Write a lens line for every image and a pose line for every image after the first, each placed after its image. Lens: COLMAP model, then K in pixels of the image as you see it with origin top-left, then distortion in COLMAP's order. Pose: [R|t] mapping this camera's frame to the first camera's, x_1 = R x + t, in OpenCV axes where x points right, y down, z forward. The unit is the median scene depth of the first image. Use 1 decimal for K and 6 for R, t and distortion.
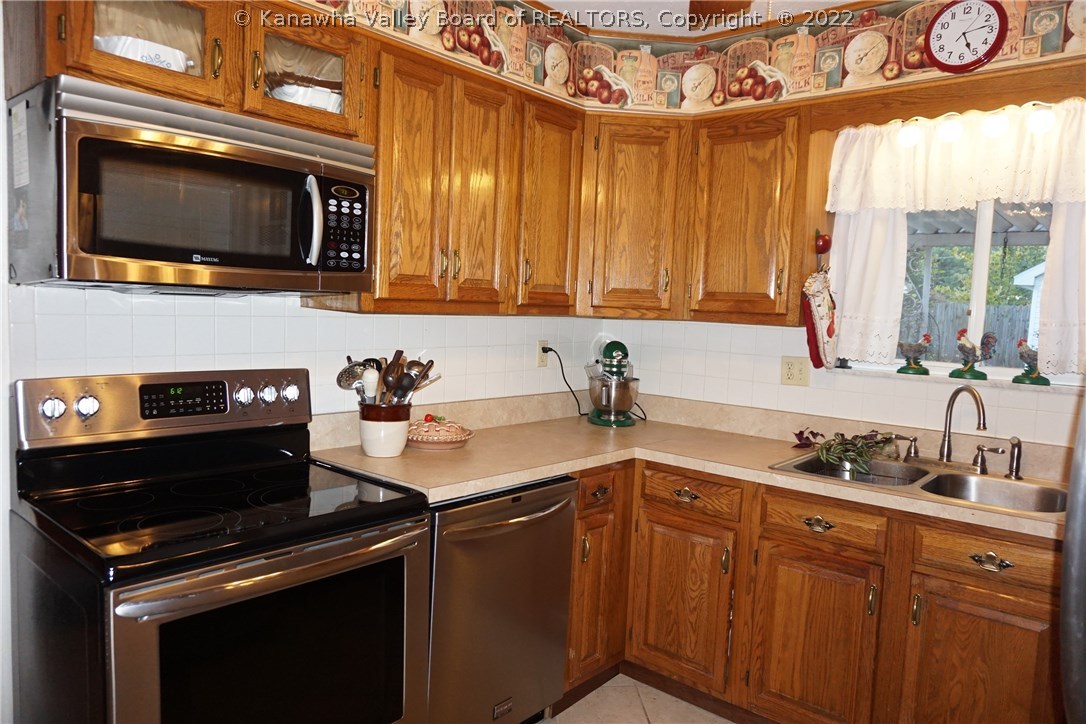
lens RADIAL K [[732.0, 0, 539.7], [0, 732.0, 365.4], [0, 0, 1]] dist [-0.039324, 0.020934]
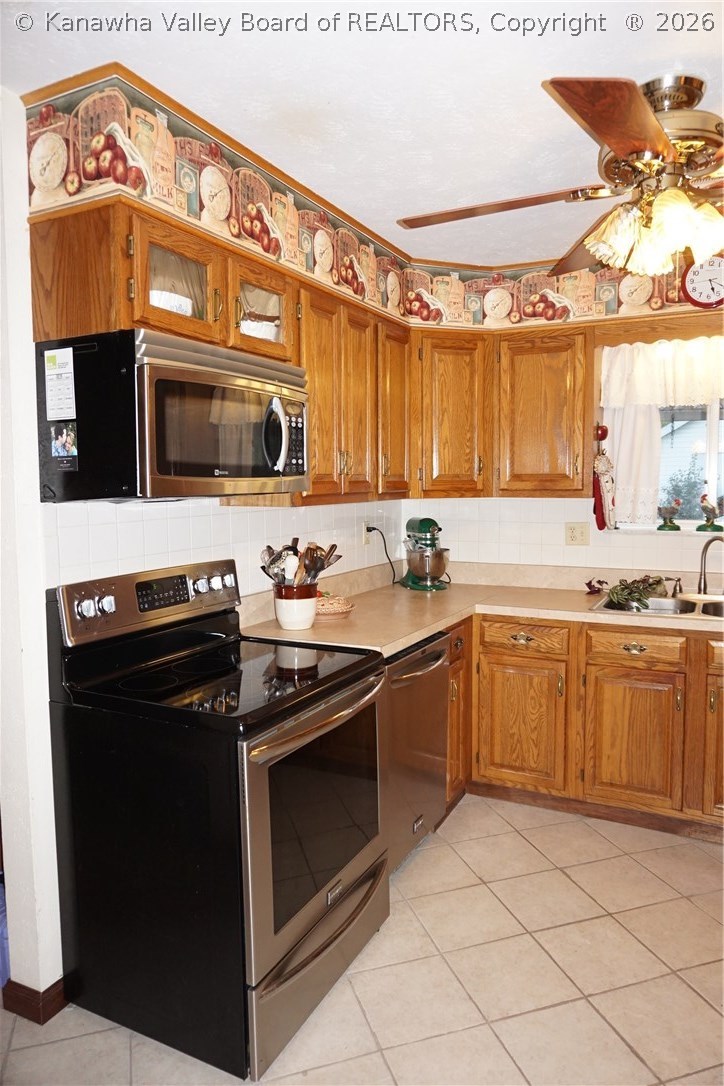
lens RADIAL K [[732.0, 0, 368.0], [0, 732.0, 539.0], [0, 0, 1]] dist [-0.039324, 0.020934]
pose [[0.969505, -0.065138, 0.236255, -0.339371], [0.064743, 0.997857, 0.009436, -0.021129], [-0.236363, 0.006147, 0.971645, -0.152562]]
